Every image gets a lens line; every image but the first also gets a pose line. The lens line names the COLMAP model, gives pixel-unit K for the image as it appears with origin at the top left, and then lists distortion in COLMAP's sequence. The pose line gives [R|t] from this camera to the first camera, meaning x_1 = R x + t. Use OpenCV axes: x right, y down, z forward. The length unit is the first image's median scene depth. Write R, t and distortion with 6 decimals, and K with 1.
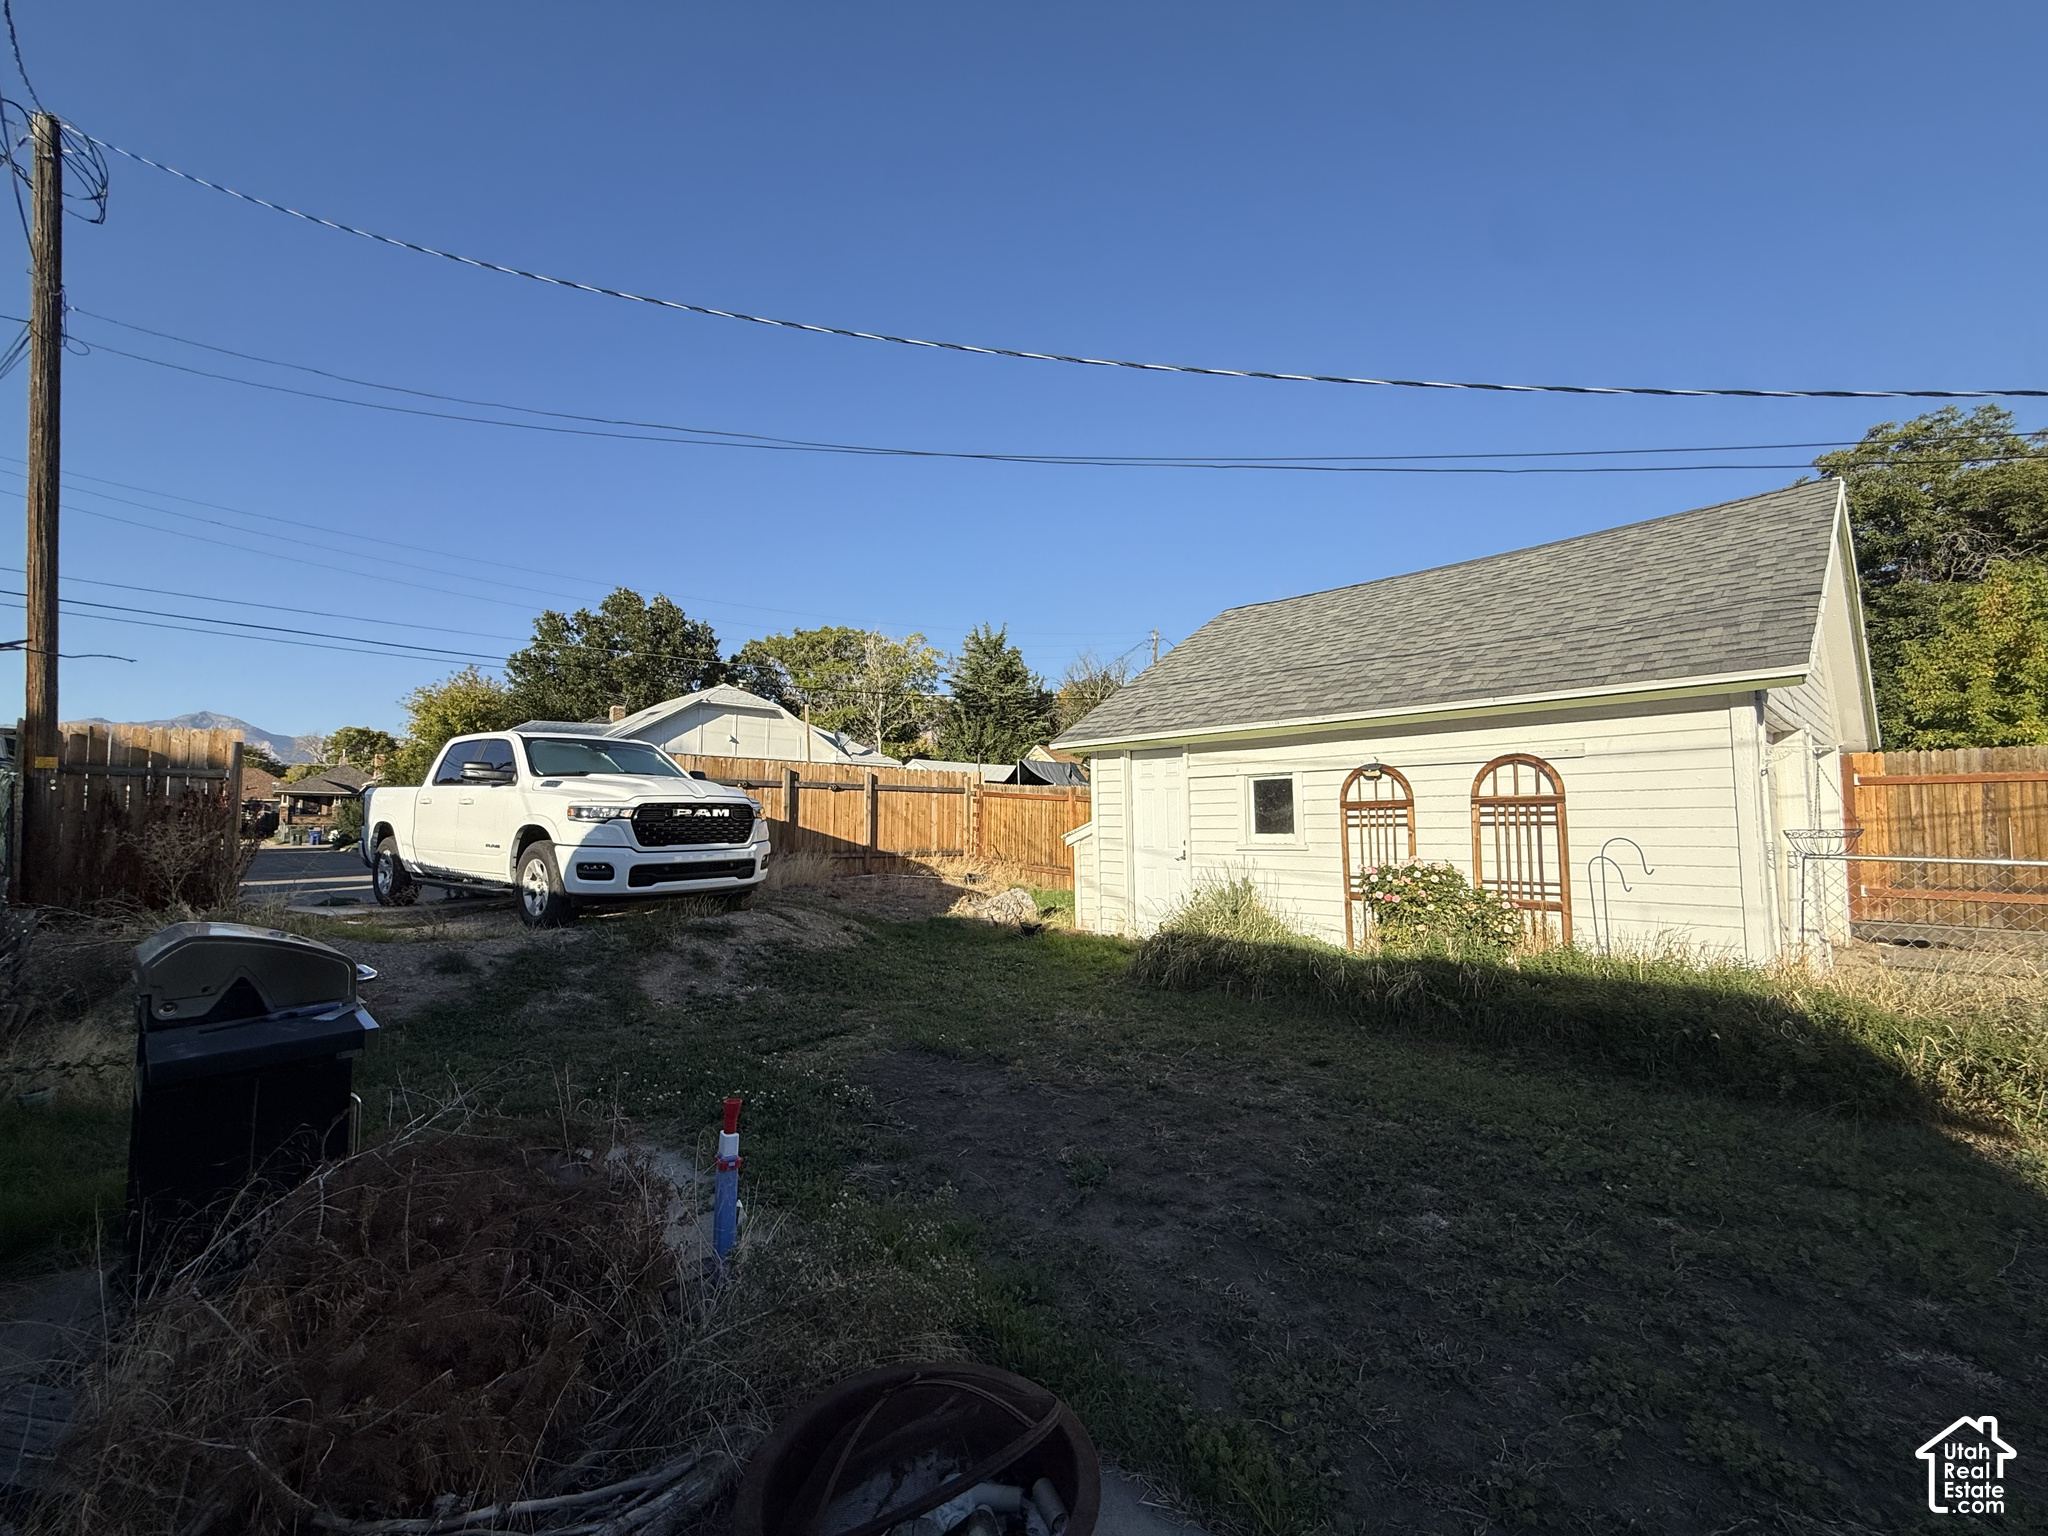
lens RADIAL K [[830.4, 0, 1031.7], [0, 830.4, 770.4], [0, 0, 1]] dist [0.000043, 0.000259]
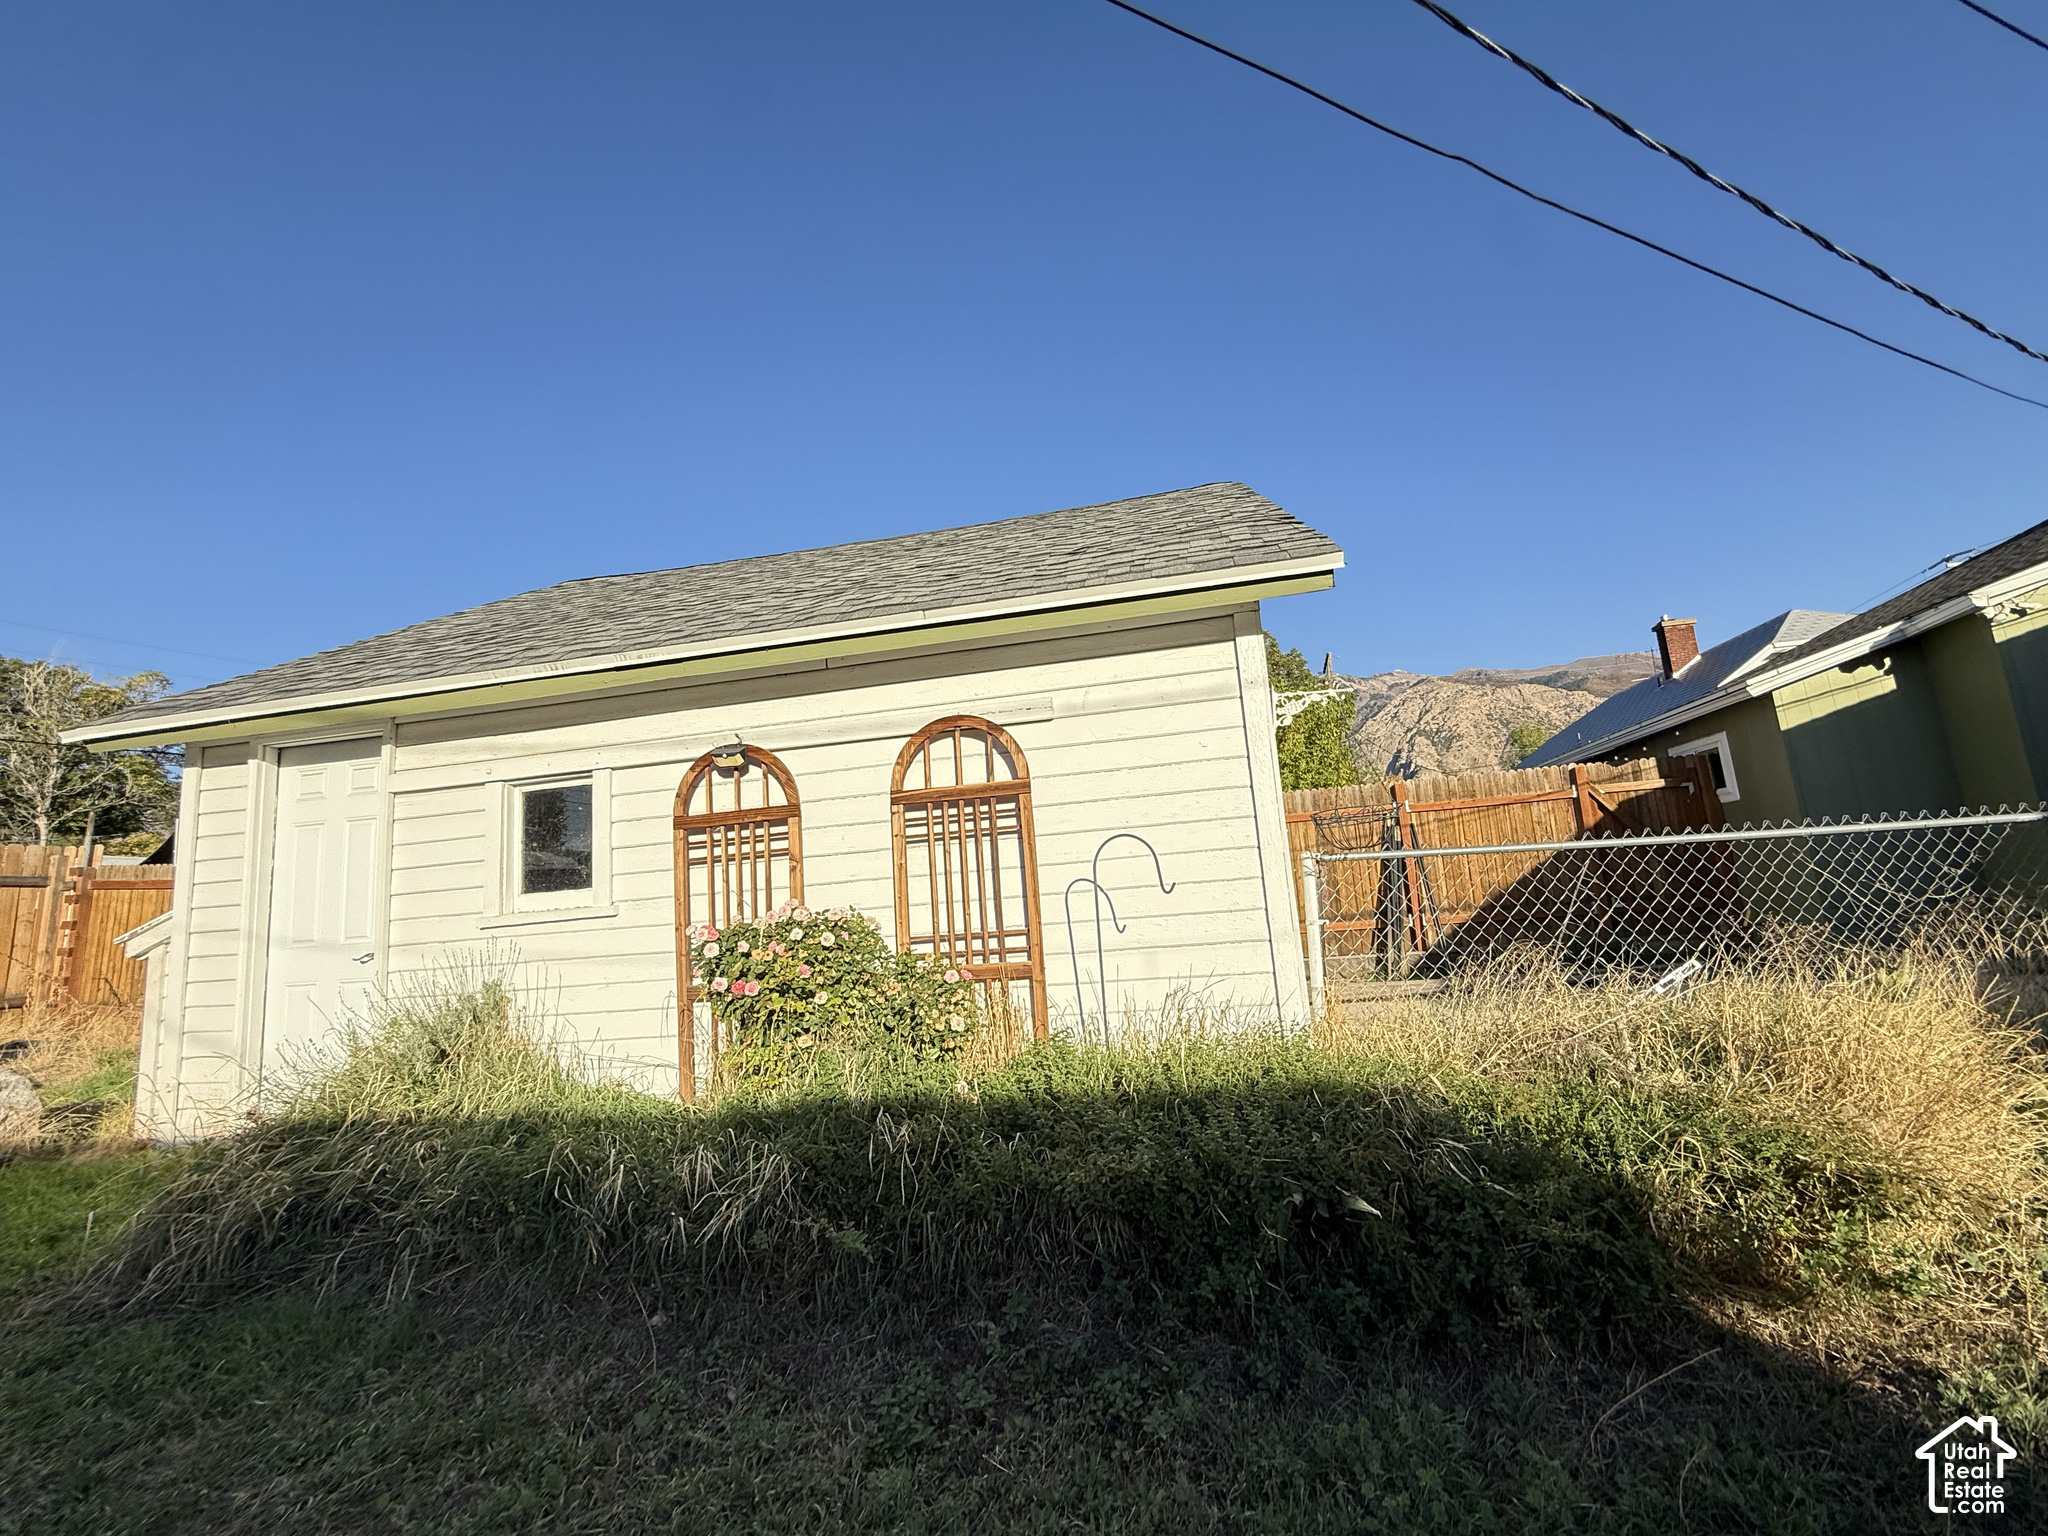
lens RADIAL K [[830.4, 0, 1024.1], [0, 830.4, 771.0], [0, 0, 1]] dist [0.000043, 0.000259]
pose [[0.803610, 0.042668, 0.593624, 0.260081], [0.030488, 0.993166, -0.112658, 0.084020], [-0.594374, 0.108631, 0.796818, 0.482953]]
